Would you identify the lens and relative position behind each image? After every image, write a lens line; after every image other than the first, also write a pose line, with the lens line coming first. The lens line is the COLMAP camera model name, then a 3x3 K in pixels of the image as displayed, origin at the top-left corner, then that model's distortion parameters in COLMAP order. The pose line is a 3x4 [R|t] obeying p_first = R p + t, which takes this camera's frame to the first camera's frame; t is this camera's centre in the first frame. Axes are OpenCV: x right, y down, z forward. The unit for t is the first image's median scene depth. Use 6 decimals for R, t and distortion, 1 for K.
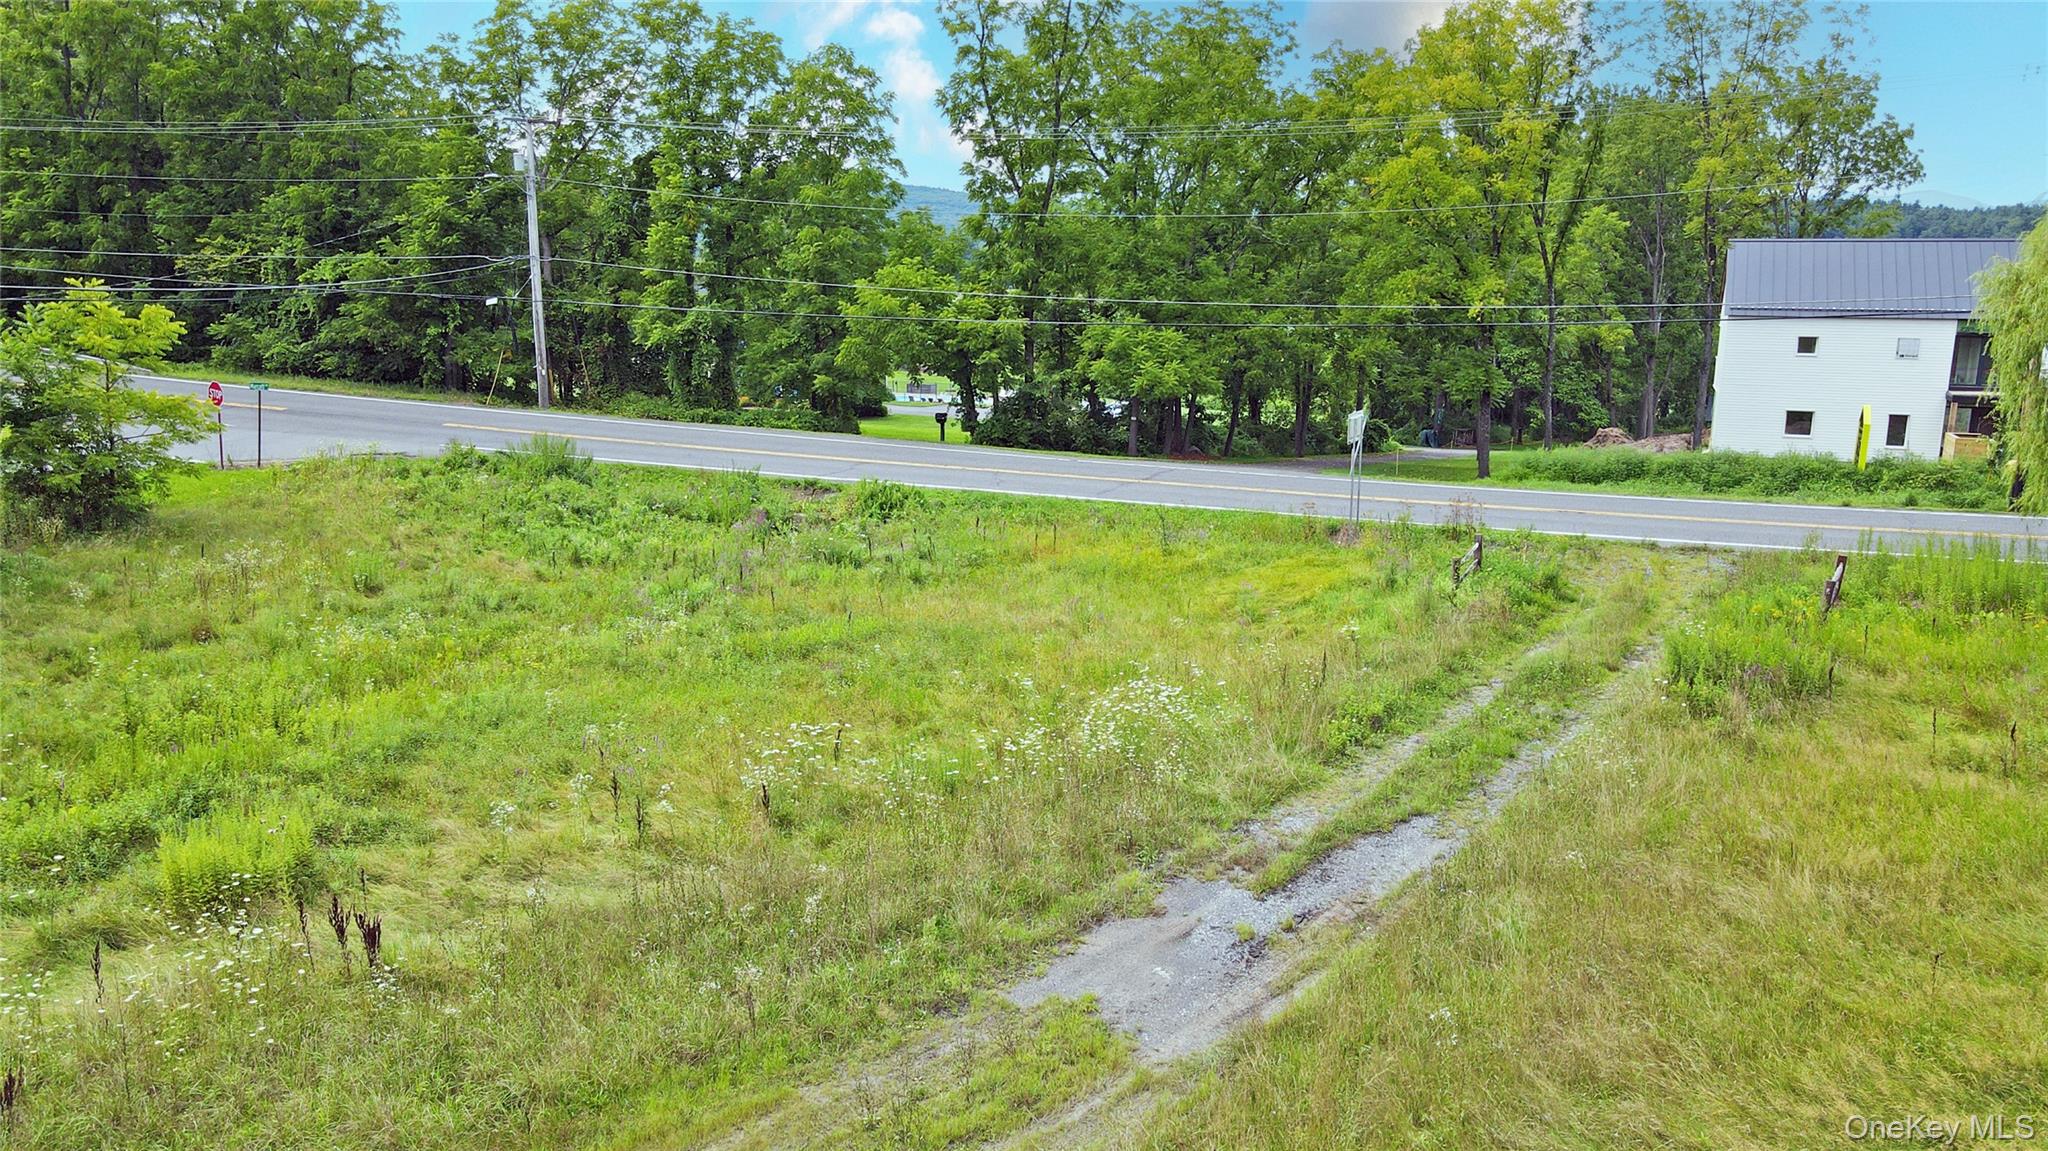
lens RADIAL K [[1523.7, 0, 1038.2], [0, 1523.7, 574.7], [0, 0, 1]] dist [-0.012338, 0.037547]
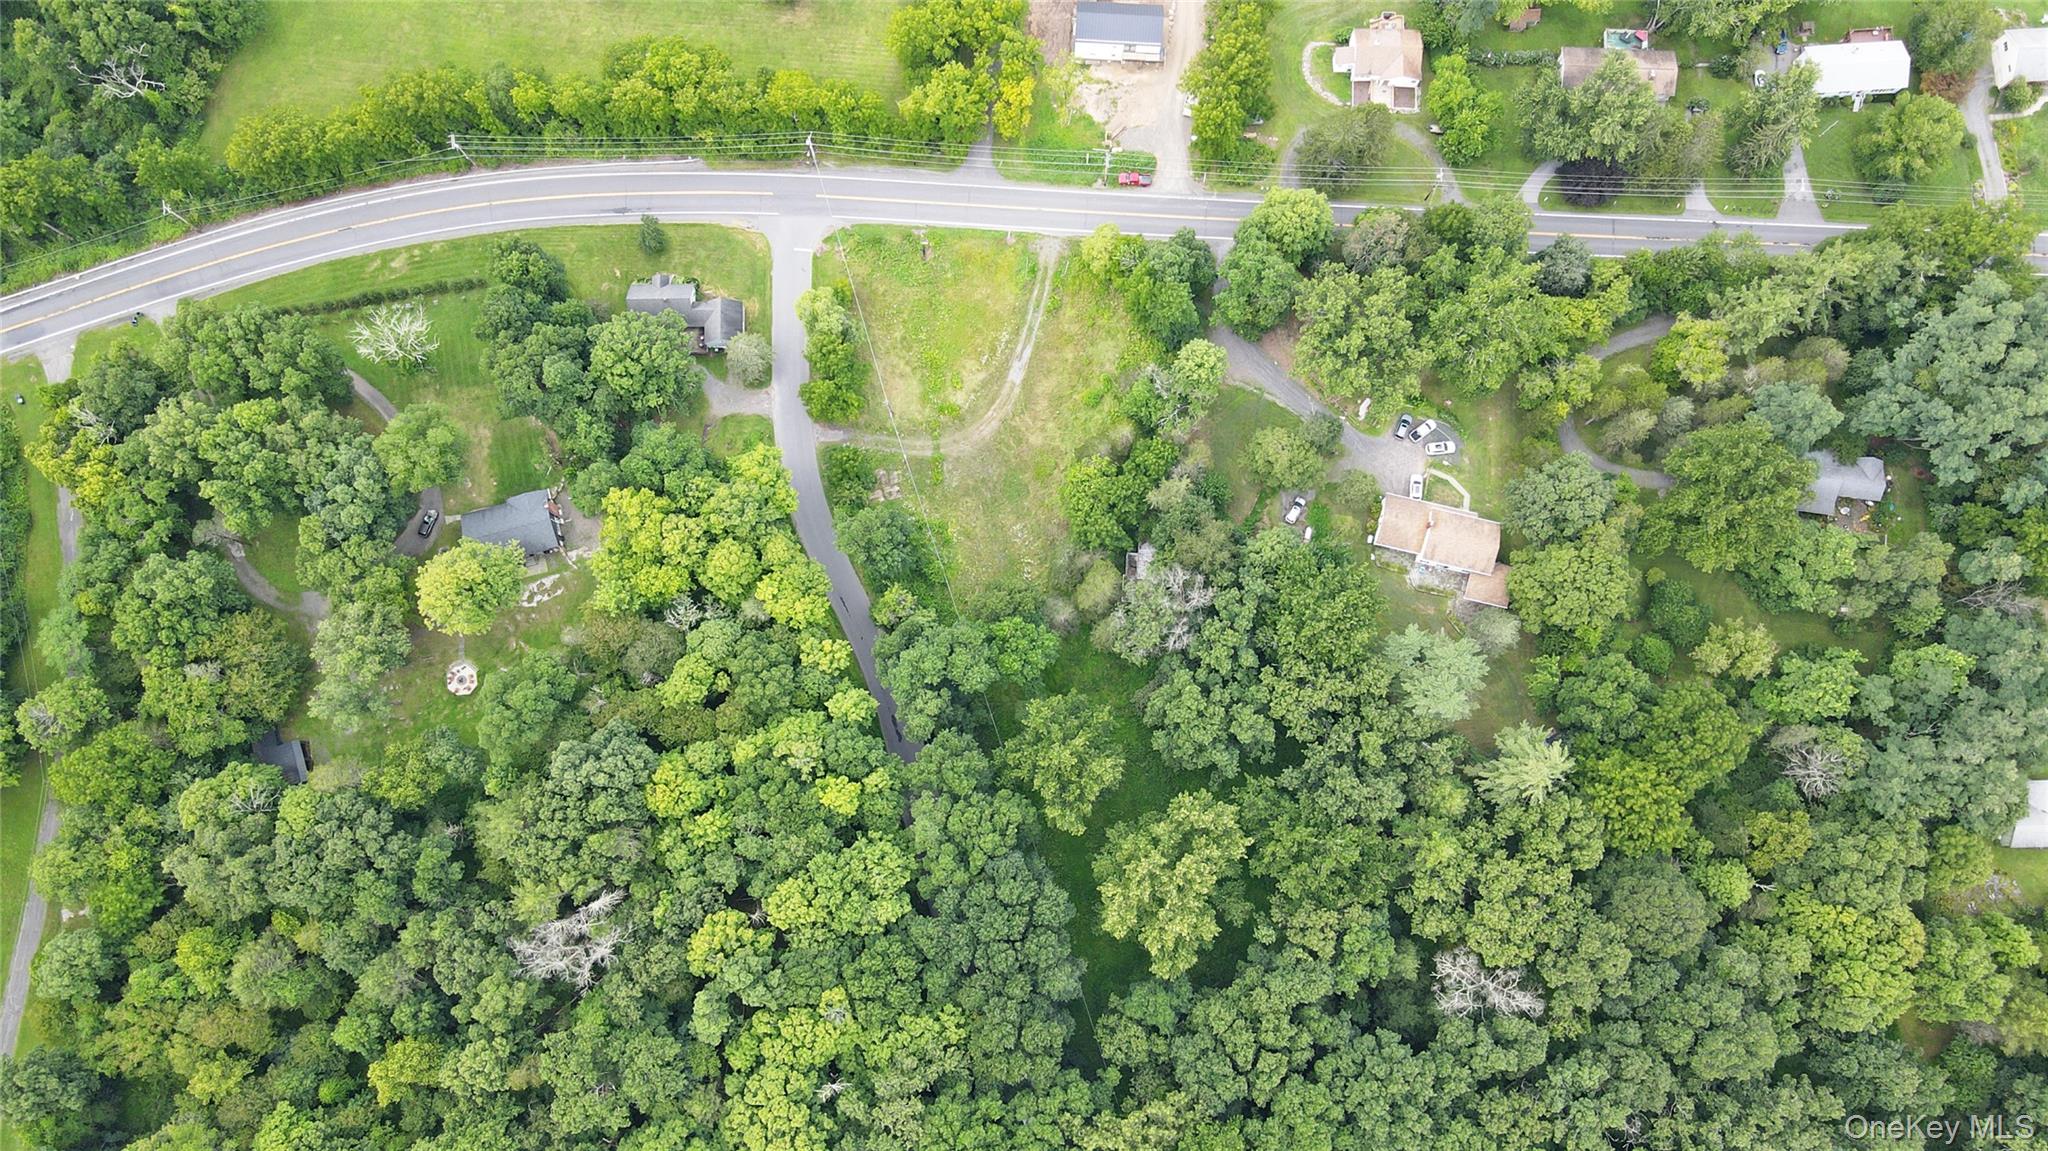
lens RADIAL K [[1523.7, 0, 1003.6], [0, 1523.7, 585.7], [0, 0, 1]] dist [-0.012338, 0.037547]
pose [[0.949318, -0.313291, 0.025387, -0.316107], [0.080740, 0.321115, 0.943592, -3.921978], [-0.303771, -0.893719, 0.330135, -1.740675]]
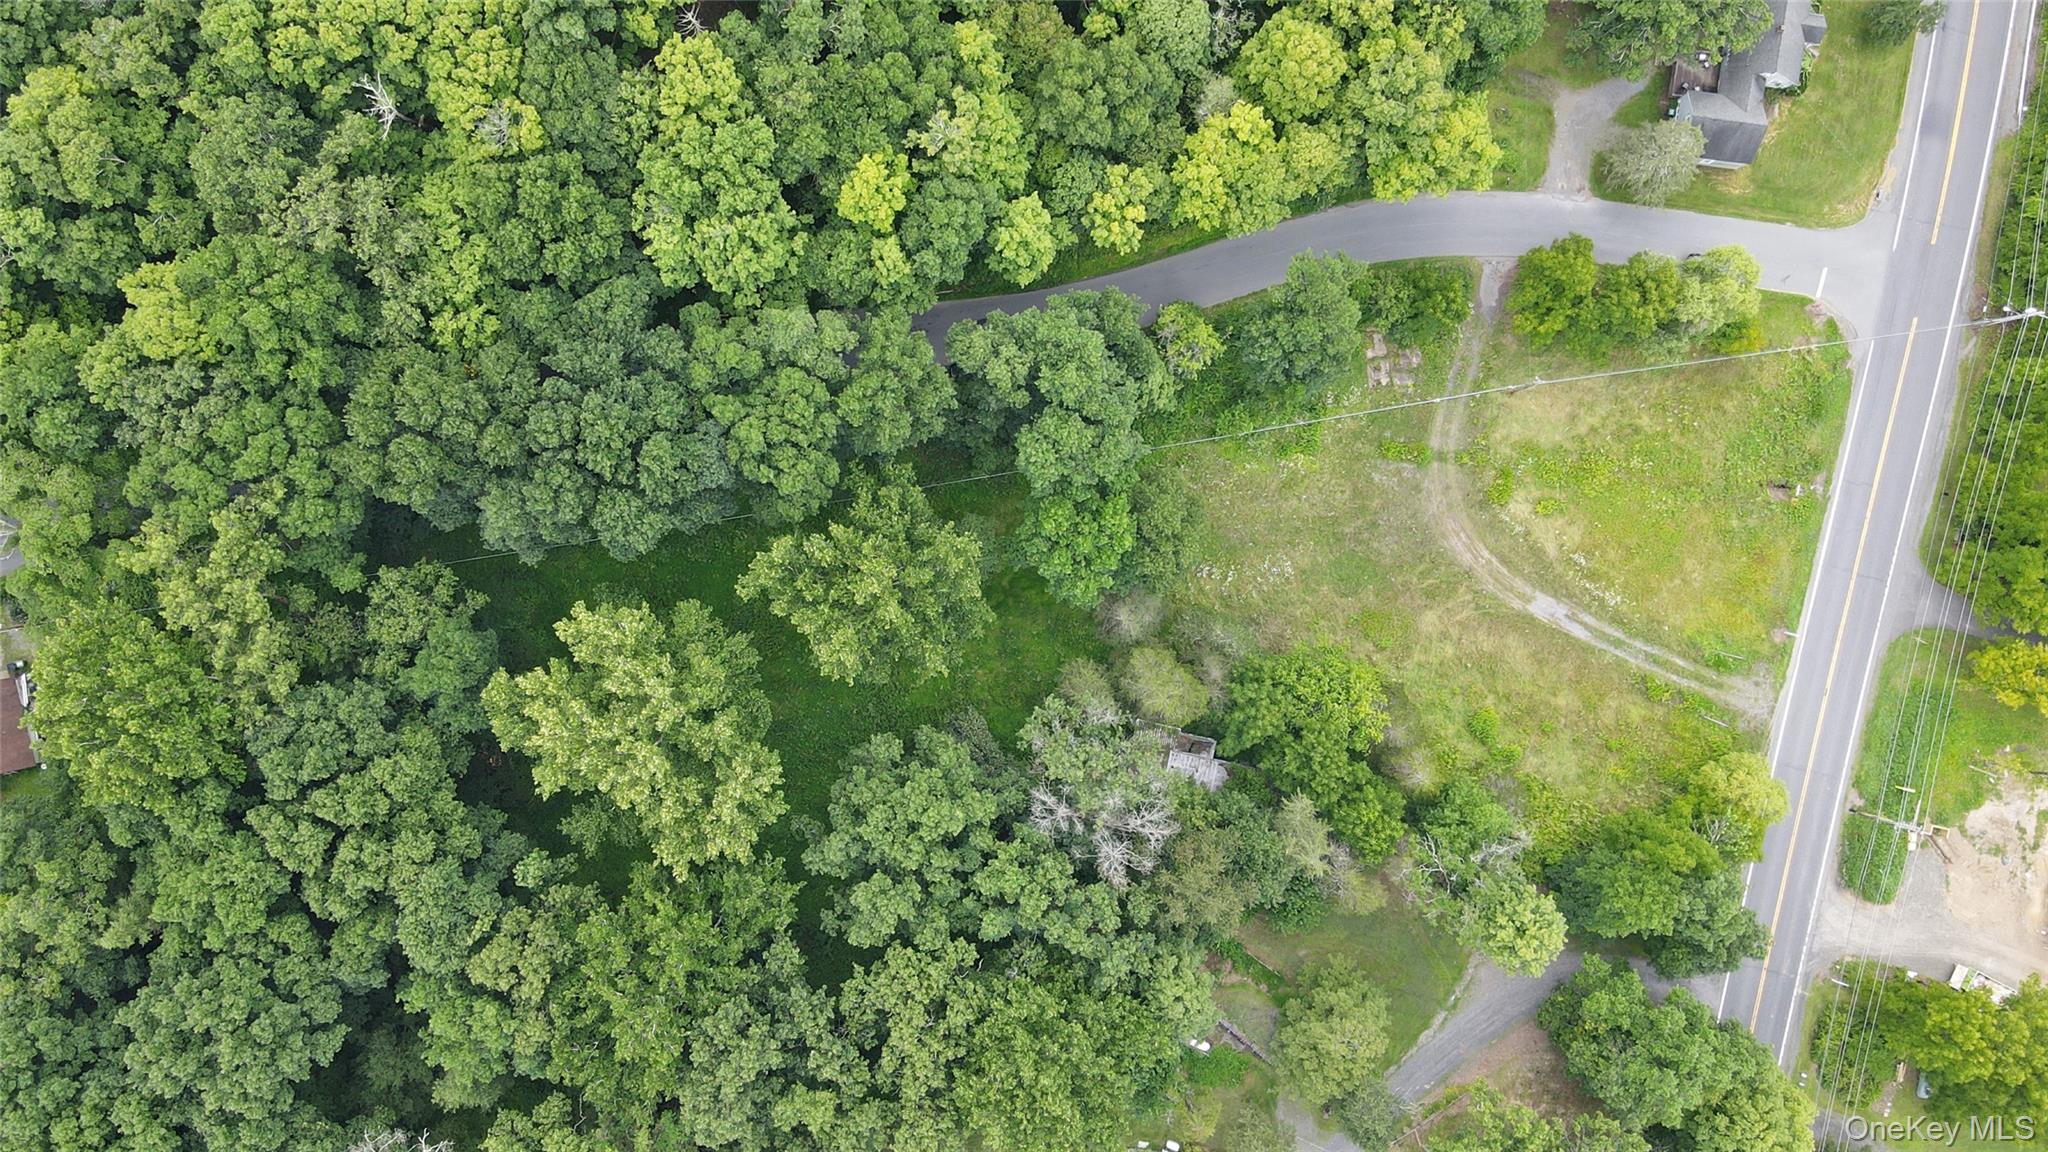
lens RADIAL K [[1657.9, 0, 989.8], [0, 1657.9, 552.7], [0, 0, 1]] dist [-0.017106, 0.059996]
pose [[0.161821, 0.986812, 0.003875, -0.236832], [-0.189378, 0.027201, 0.981527, -2.578467], [0.968478, -0.159566, 0.191282, -1.207758]]
